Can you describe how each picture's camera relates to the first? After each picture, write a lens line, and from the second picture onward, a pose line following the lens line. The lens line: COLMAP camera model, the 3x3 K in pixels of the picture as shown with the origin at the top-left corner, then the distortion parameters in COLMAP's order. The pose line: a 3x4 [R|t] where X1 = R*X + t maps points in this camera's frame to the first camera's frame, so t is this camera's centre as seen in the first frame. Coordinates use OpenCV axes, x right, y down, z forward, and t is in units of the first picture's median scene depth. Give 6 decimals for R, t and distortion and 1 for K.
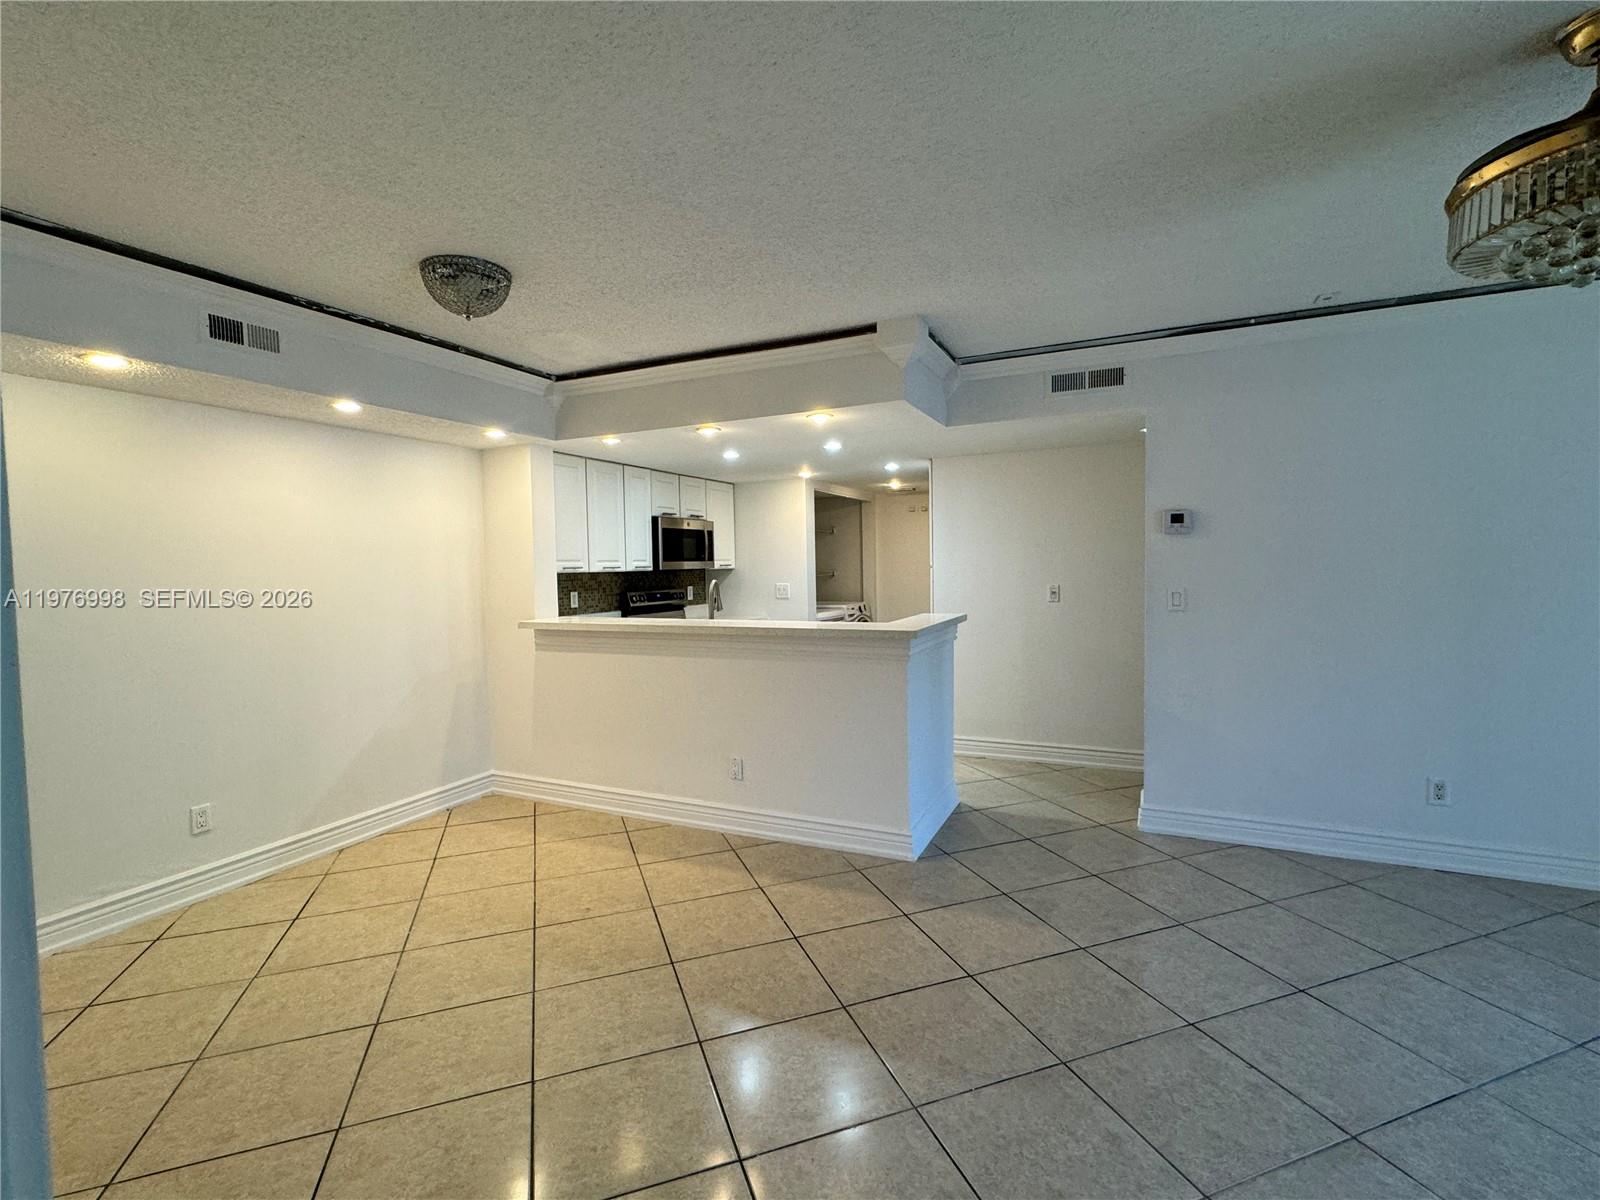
lens RADIAL K [[720.4, 0, 800.0], [0, 720.4, 600.0], [0, 0, 1]] dist [-0.011663, 0.005035]
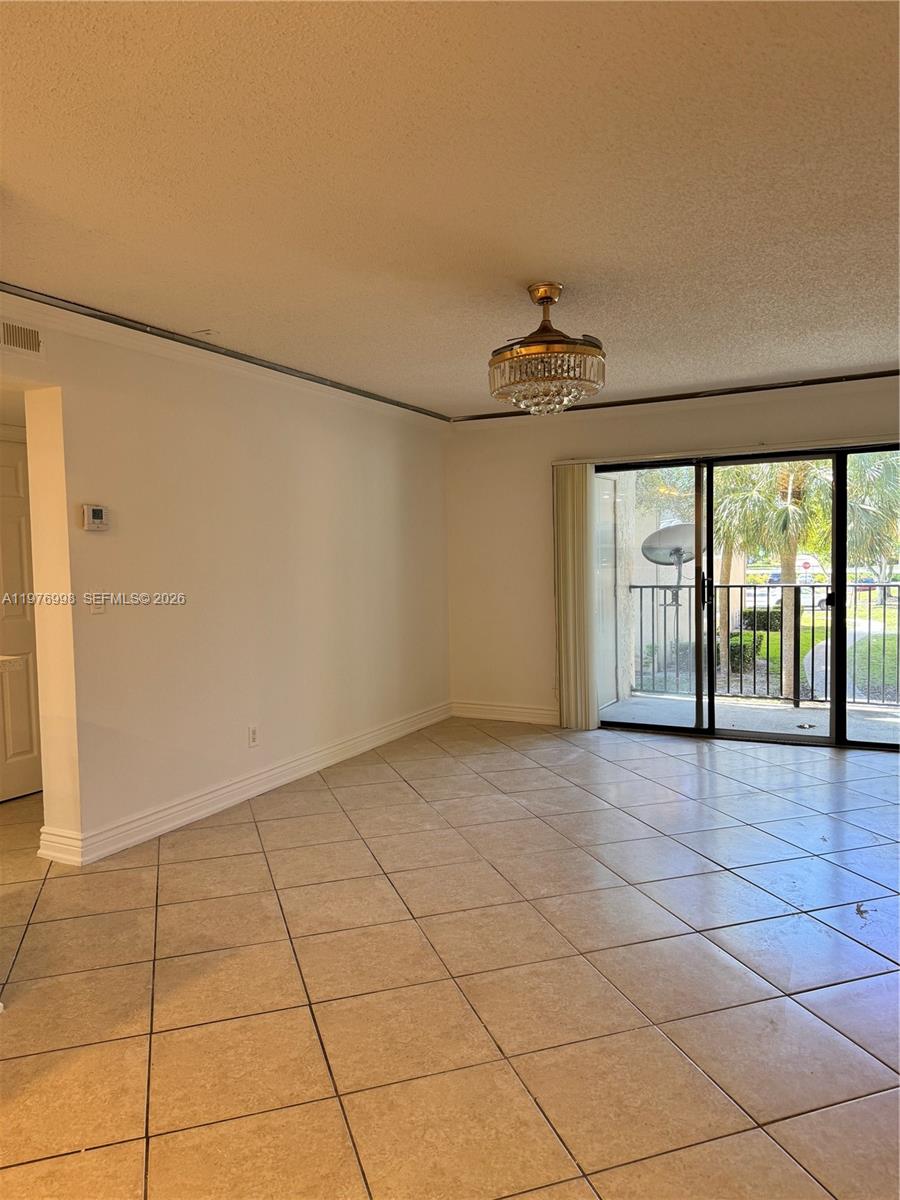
lens RADIAL K [[848.4, 0, 426.1], [0, 848.4, 598.8], [0, 0, 1]] dist [0.067483, 0.042879]
pose [[0.063740, -0.039897, 0.997169, -0.568509], [0.072345, 0.996756, 0.035257, -0.012444], [-0.995341, 0.069893, 0.066420, 0.509255]]
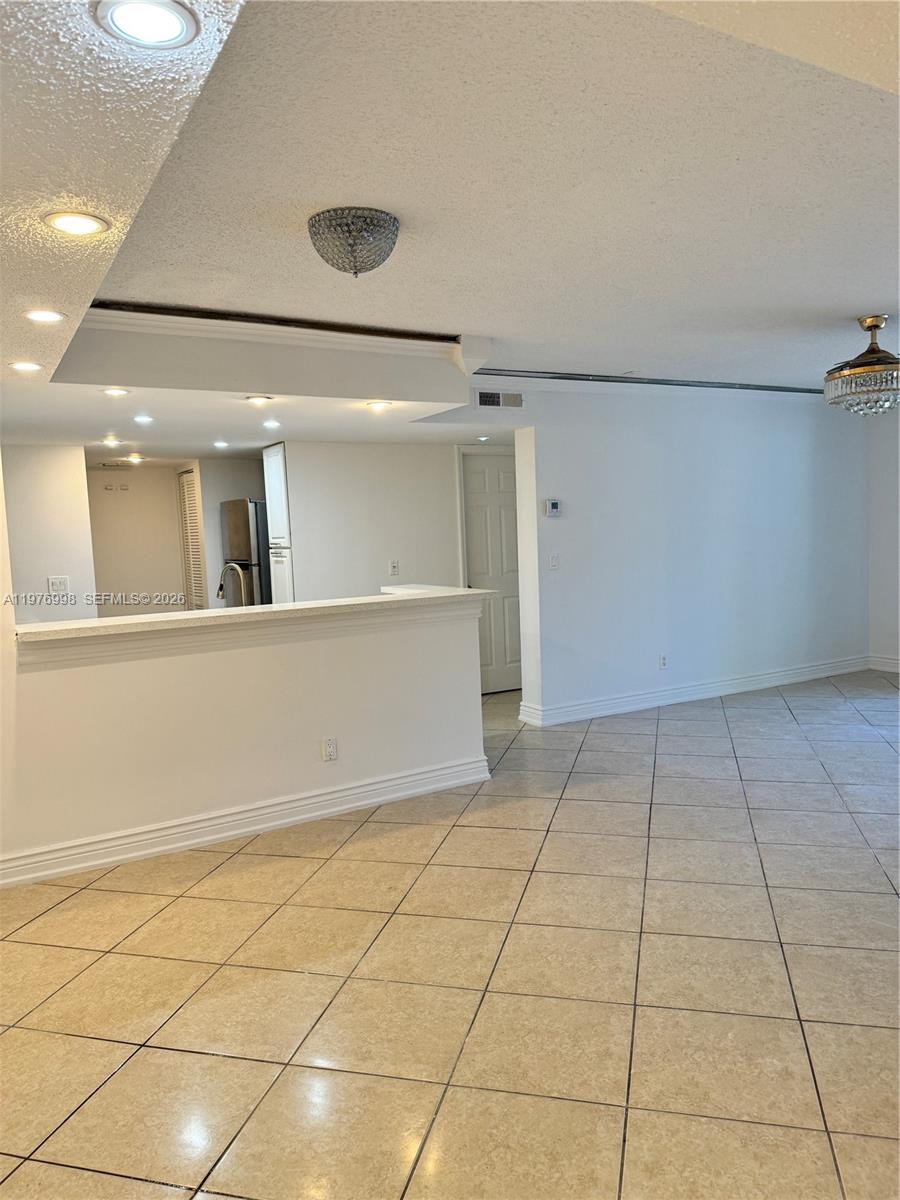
lens RADIAL K [[818.9, 0, 450.0], [0, 818.9, 600.0], [0, 0, 1]] dist [0.126318, -0.172452]
pose [[0.581016, -0.074357, 0.810489, -0.960546], [0.073033, 0.996564, 0.039073, -0.003921], [-0.810609, 0.036490, 0.584450, 0.206476]]
